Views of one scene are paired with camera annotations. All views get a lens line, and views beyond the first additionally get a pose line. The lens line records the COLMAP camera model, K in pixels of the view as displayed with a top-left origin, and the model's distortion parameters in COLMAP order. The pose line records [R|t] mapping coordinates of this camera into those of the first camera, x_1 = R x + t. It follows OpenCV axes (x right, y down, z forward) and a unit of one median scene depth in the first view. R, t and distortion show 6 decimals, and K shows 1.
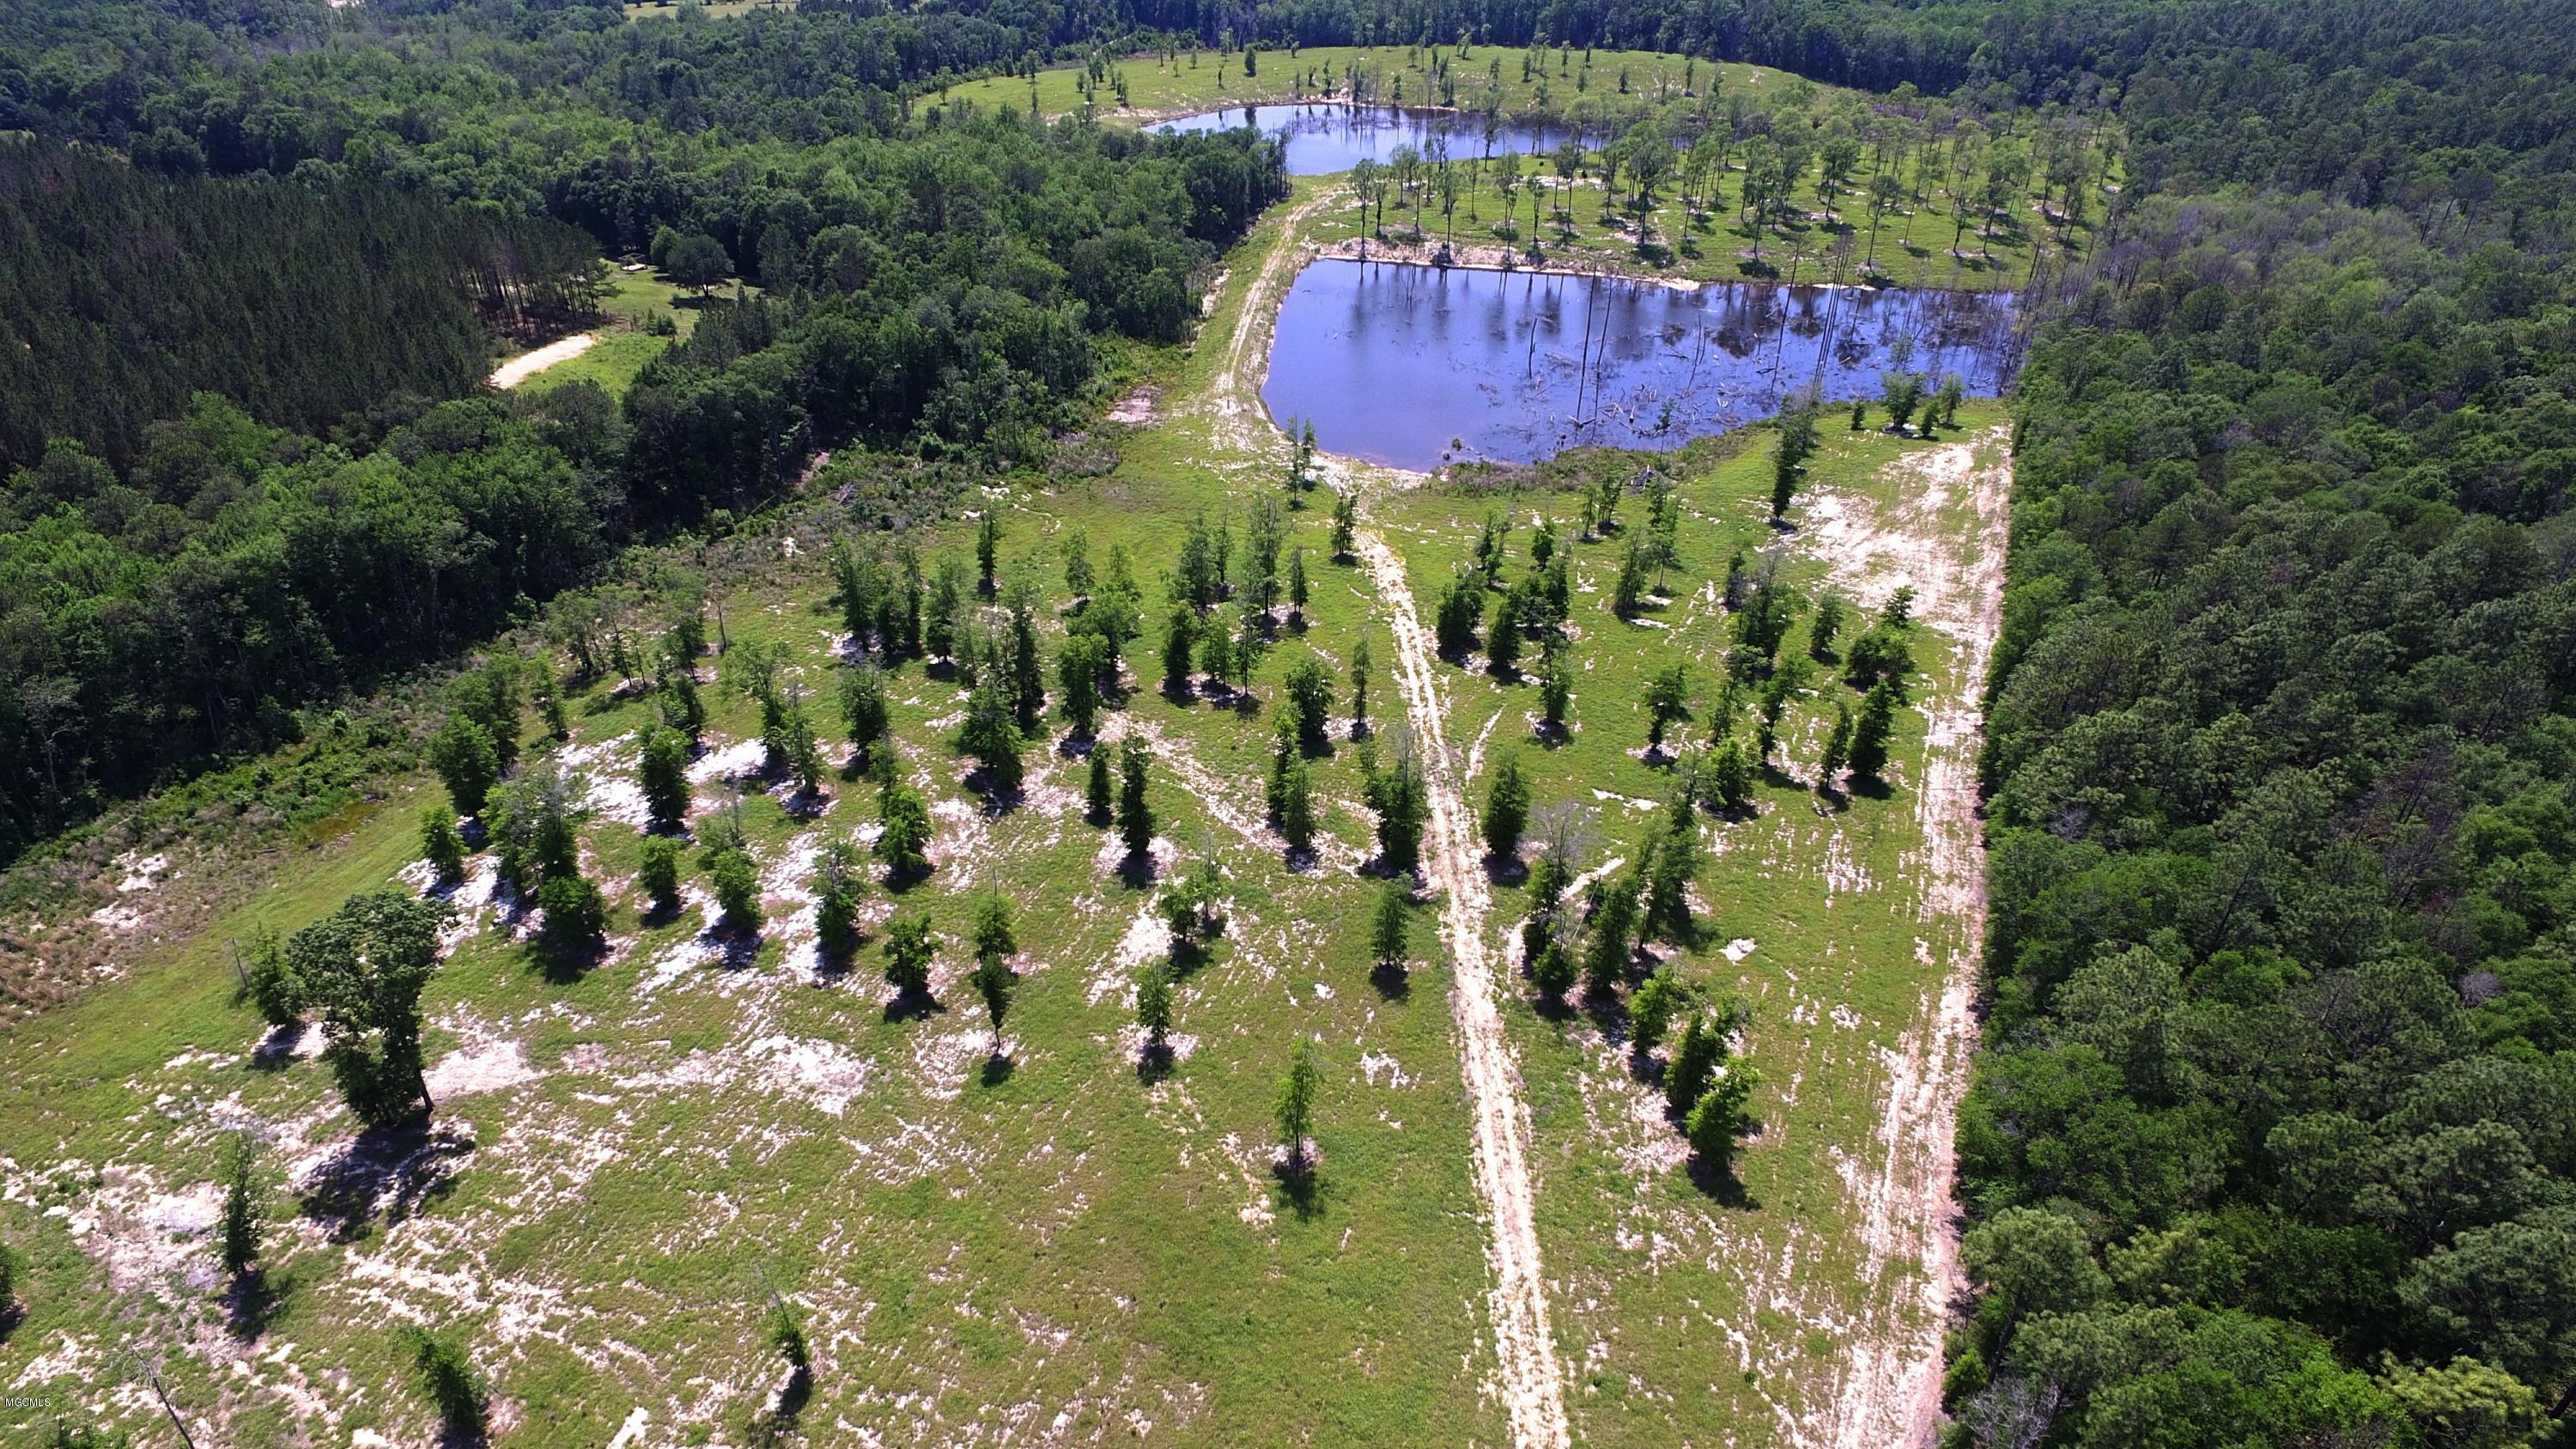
lens RADIAL K [[1492.9, 0, 1296.0], [0, 1492.9, 730.9], [0, 0, 1]] dist [-0.009546, 0.013699]
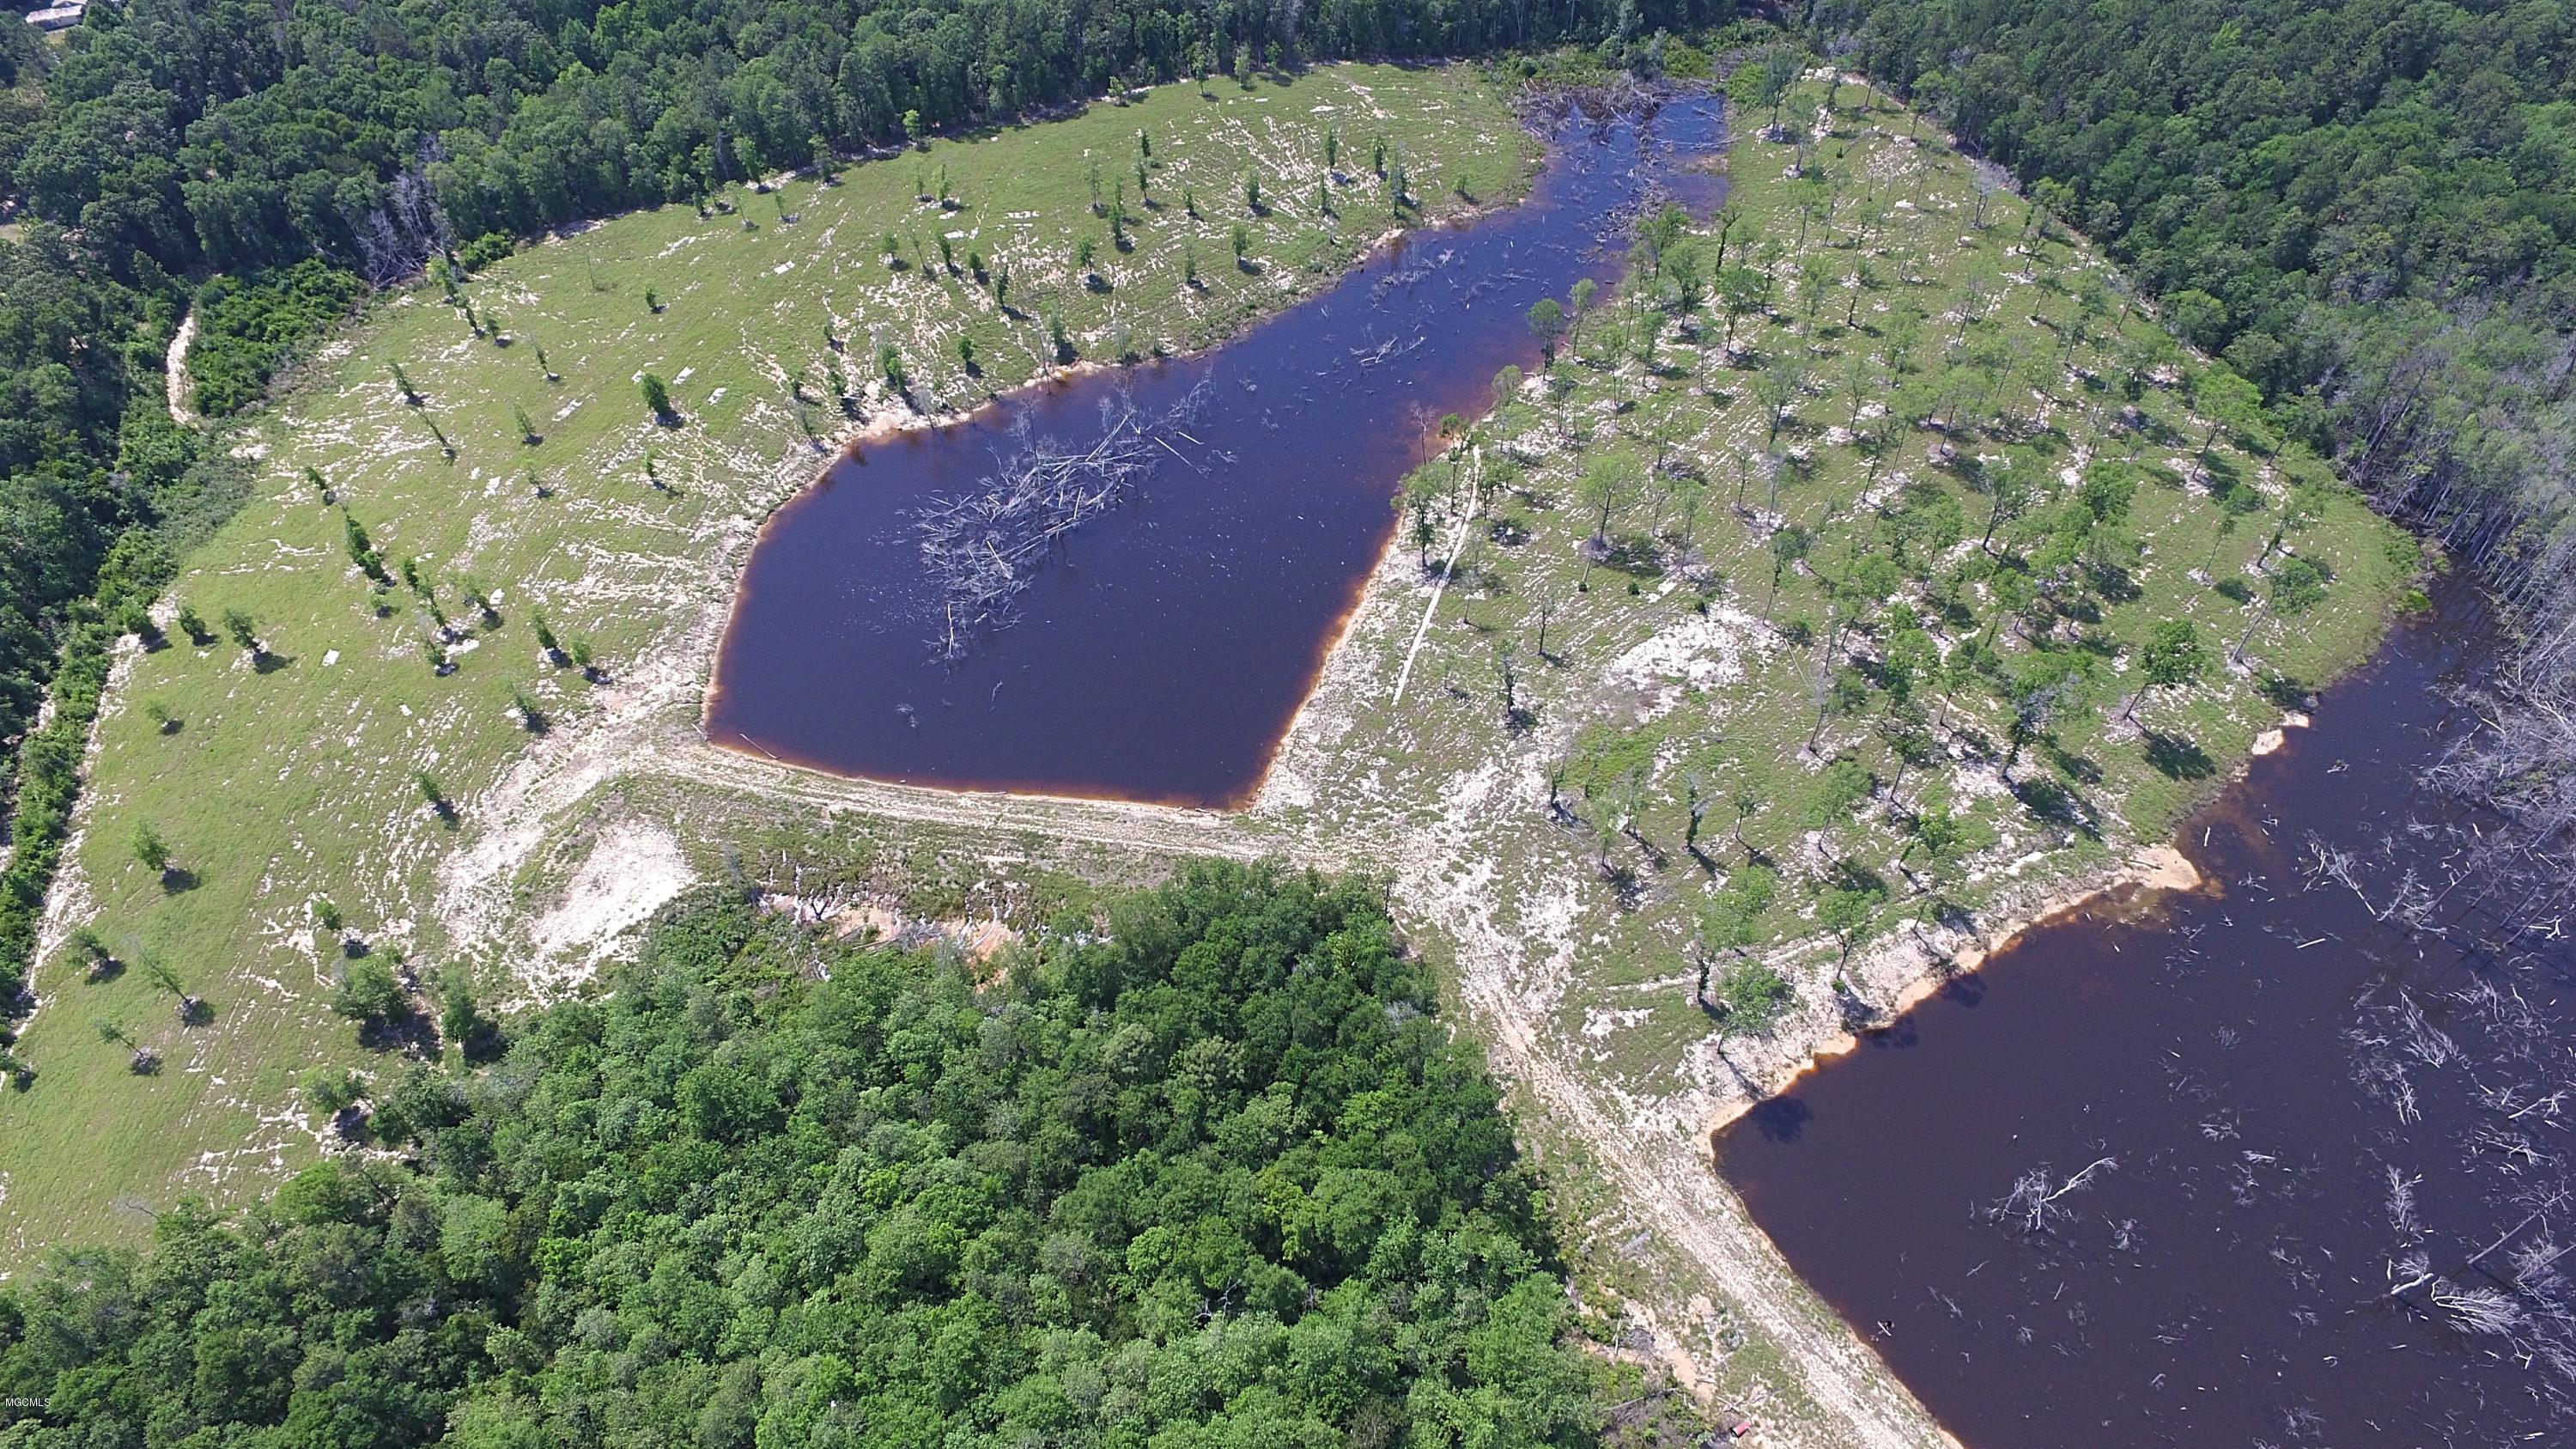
lens RADIAL K [[1492.9, 0, 1305.0], [0, 1492.9, 738.4], [0, 0, 1]] dist [-0.009546, 0.013699]
pose [[0.722988, -0.526876, 0.446867, -0.232617], [0.387597, 0.844780, 0.368938, -0.655876], [-0.571889, -0.093534, 0.814981, 0.642800]]
